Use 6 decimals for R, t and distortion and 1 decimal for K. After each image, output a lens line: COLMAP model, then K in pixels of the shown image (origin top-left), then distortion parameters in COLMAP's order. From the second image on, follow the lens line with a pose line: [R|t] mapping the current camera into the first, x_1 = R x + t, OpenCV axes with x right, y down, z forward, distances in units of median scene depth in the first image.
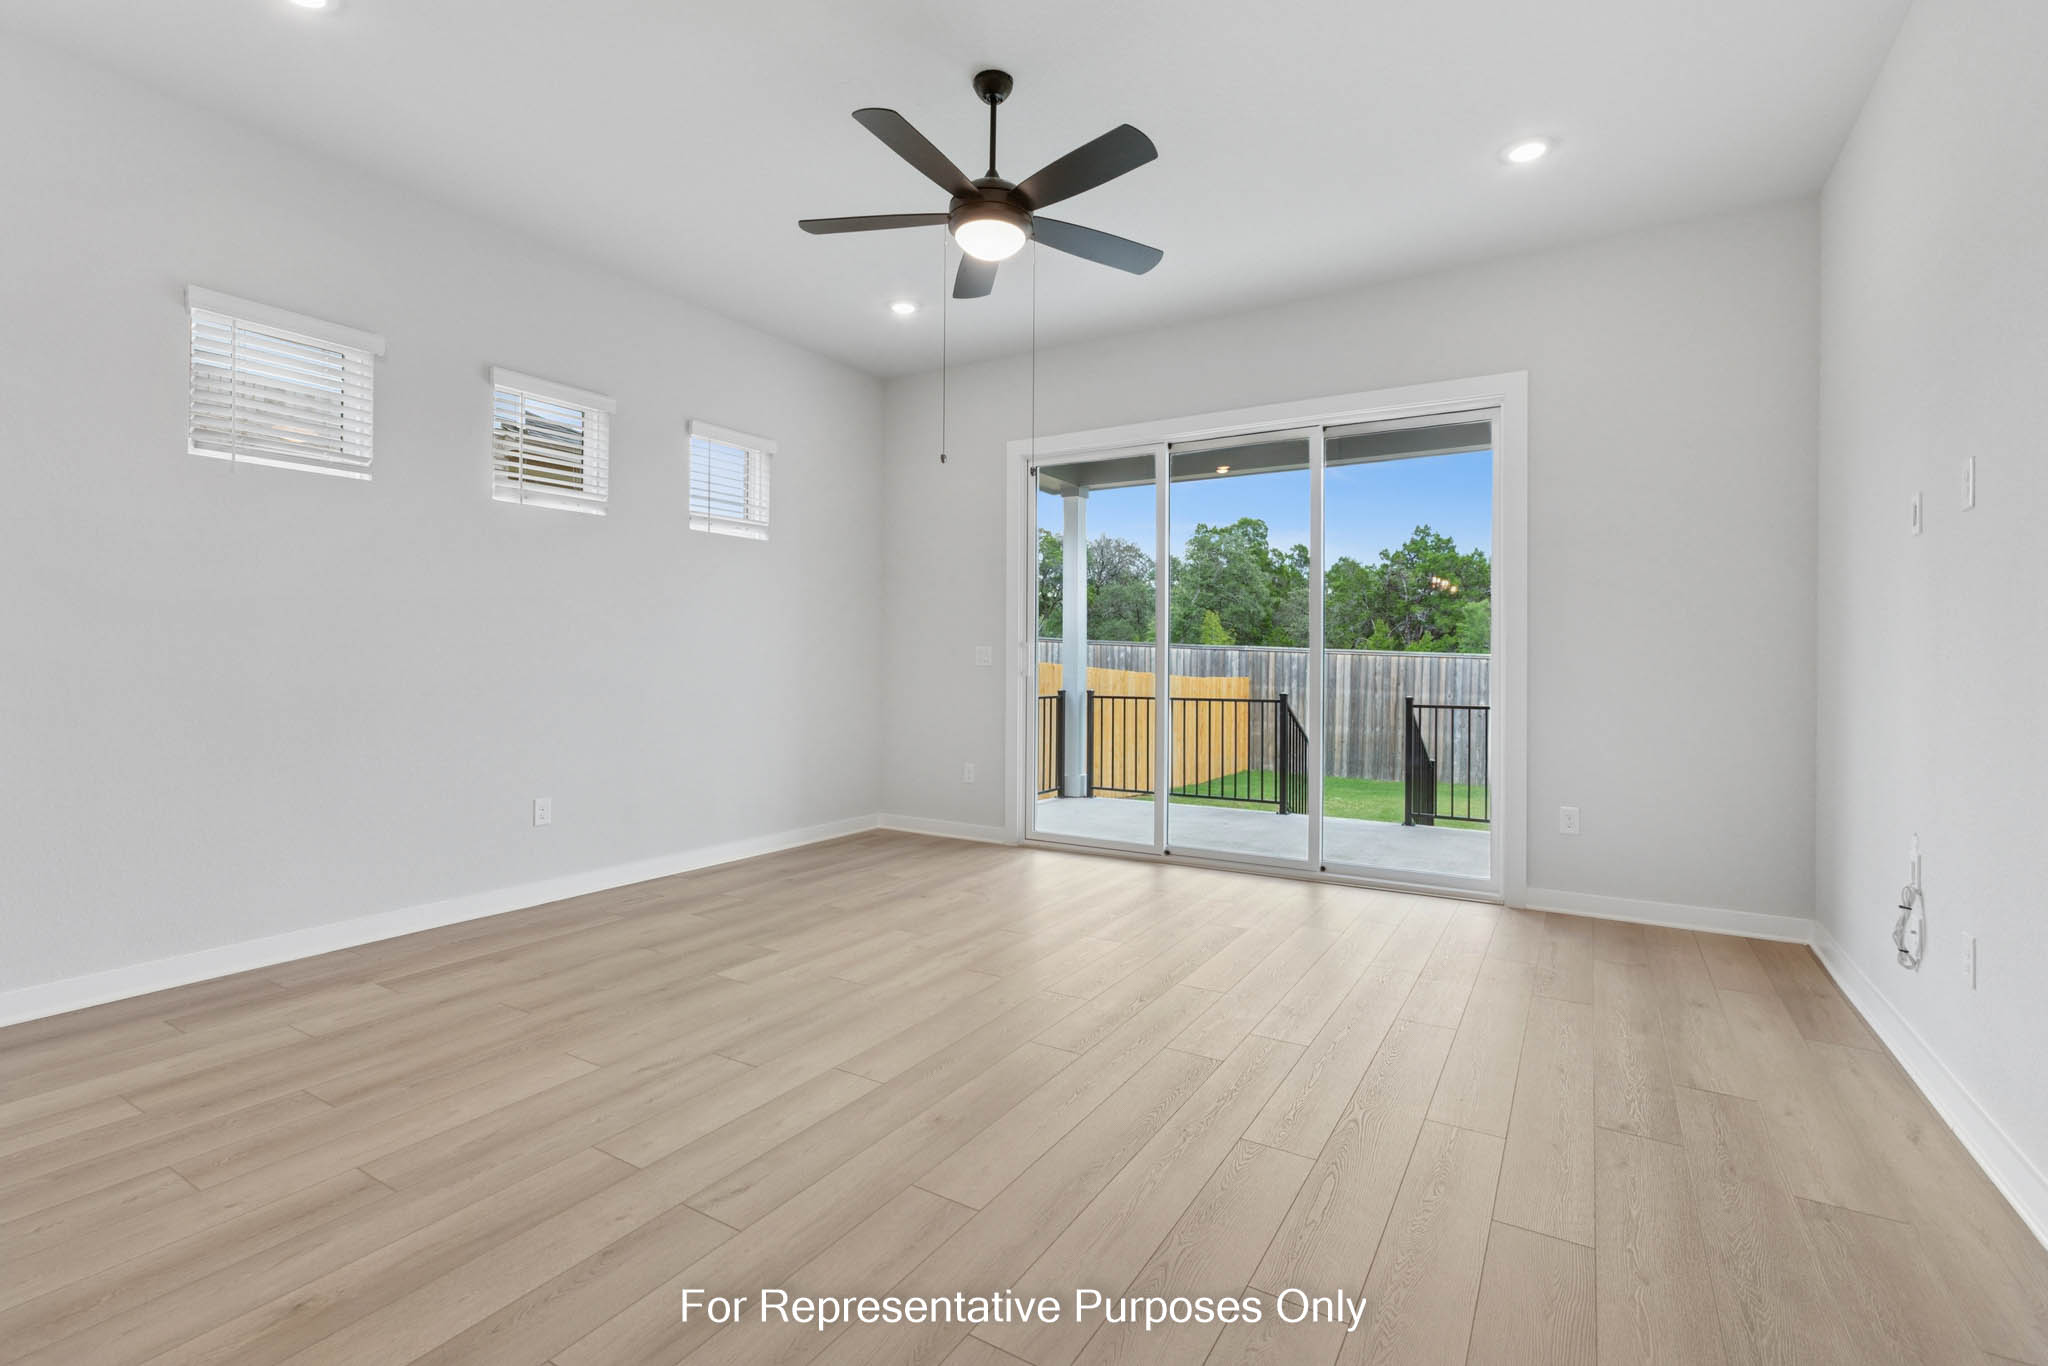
lens RADIAL K [[917.7, 0, 1057.0], [0, 917.7, 652.4], [0, 0, 1]] dist [-0.000052, -0.000031]
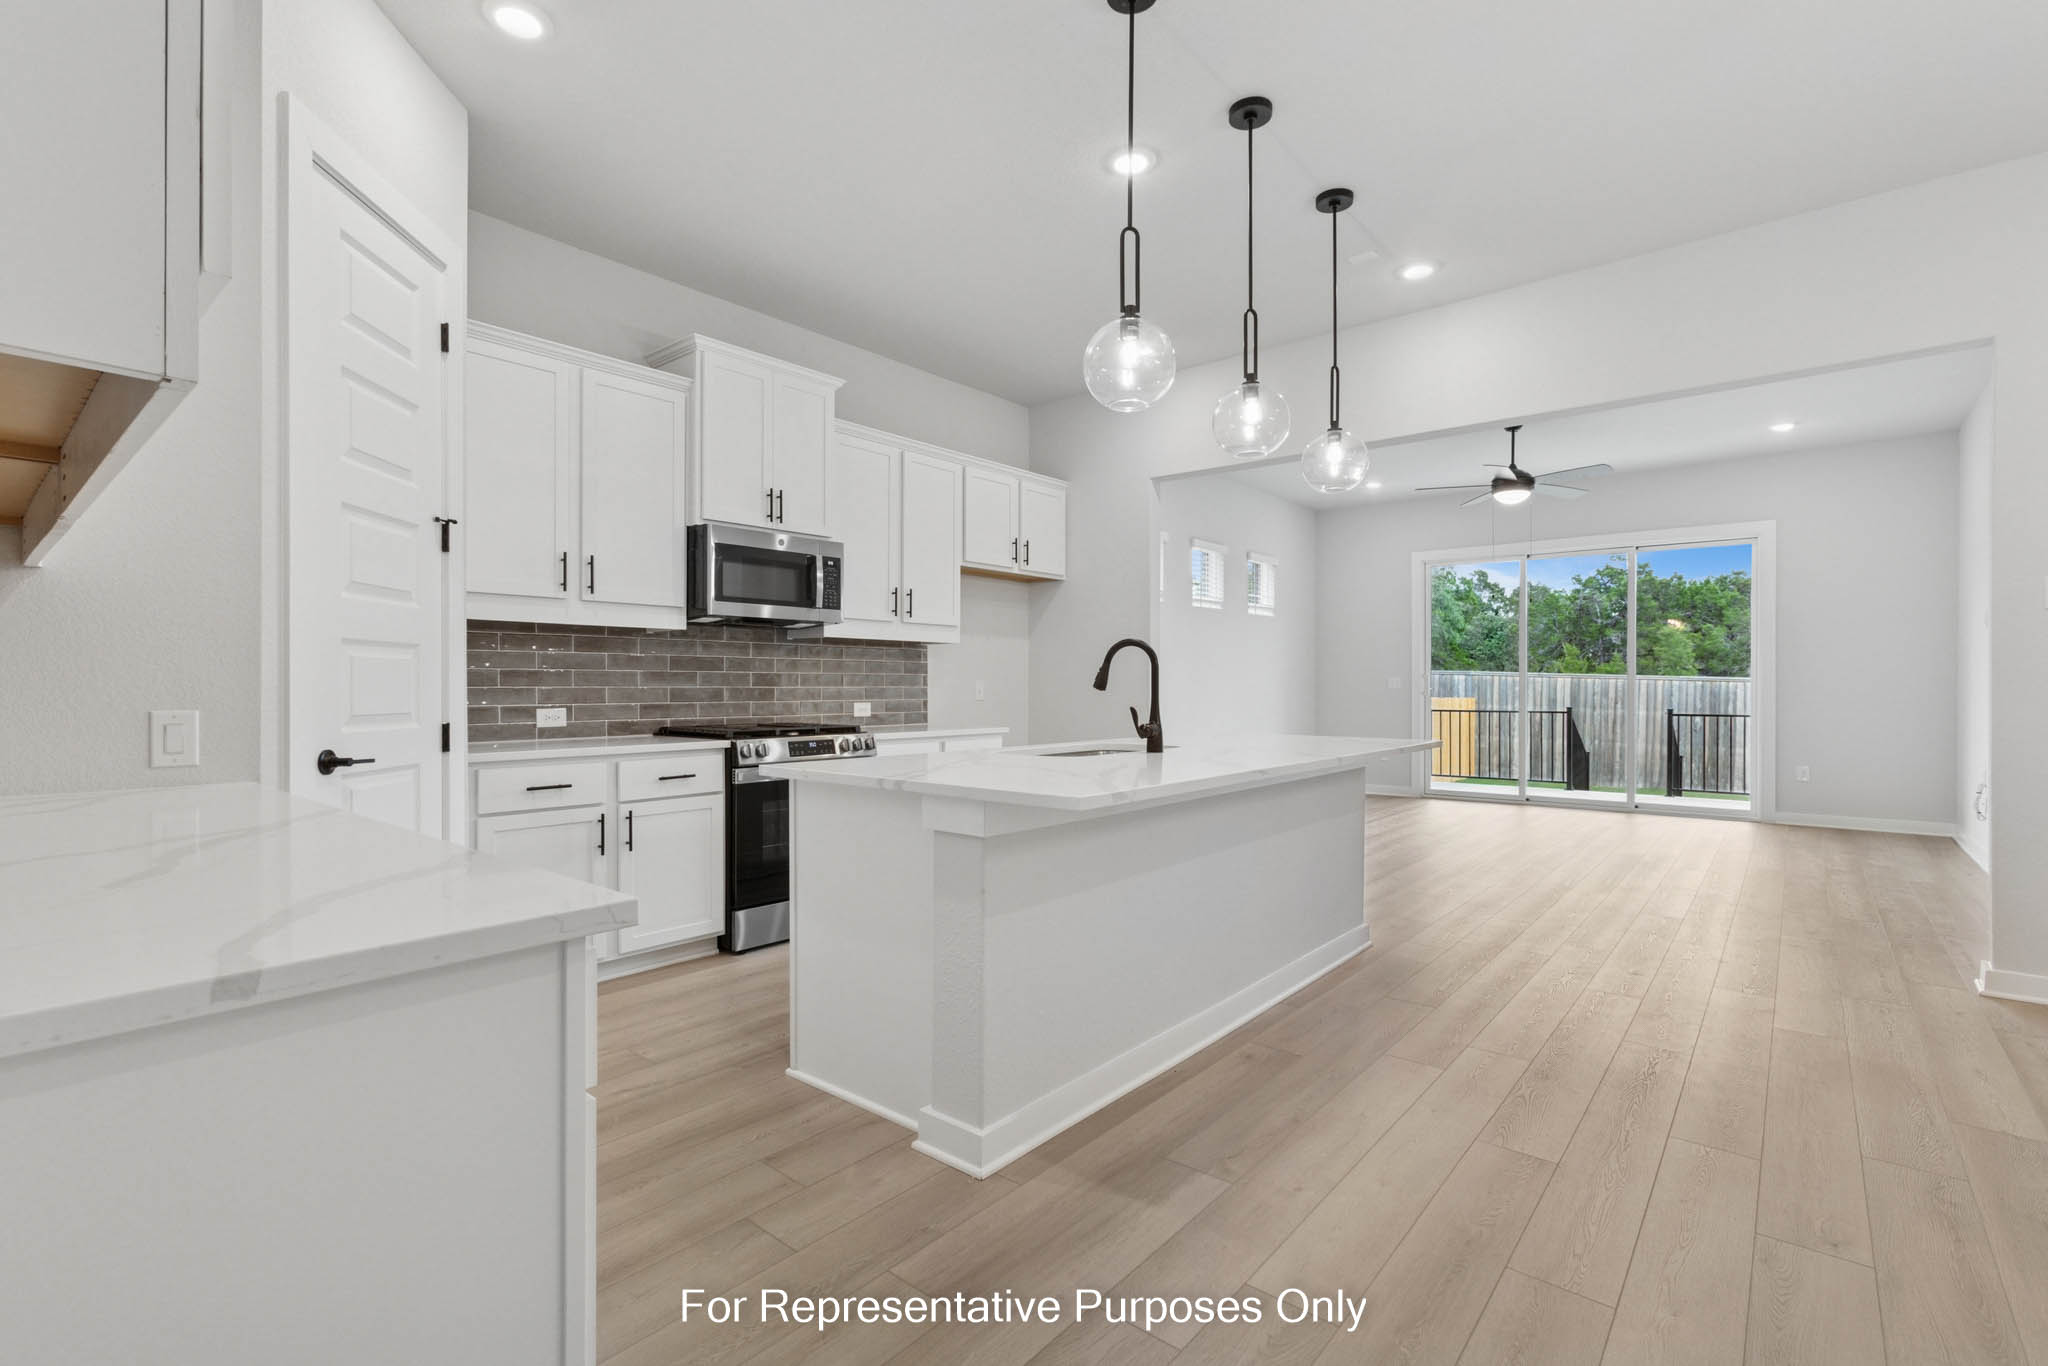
lens RADIAL K [[925.9, 0, 1022.6], [0, 925.9, 684.4], [0, 0, 1]] dist [-0.000965, -0.000823]
pose [[0.985722, -0.006451, -0.168256, -0.158331], [0.007924, 0.999936, 0.008083, -0.003917], [0.168193, -0.009301, 0.985710, -0.255503]]
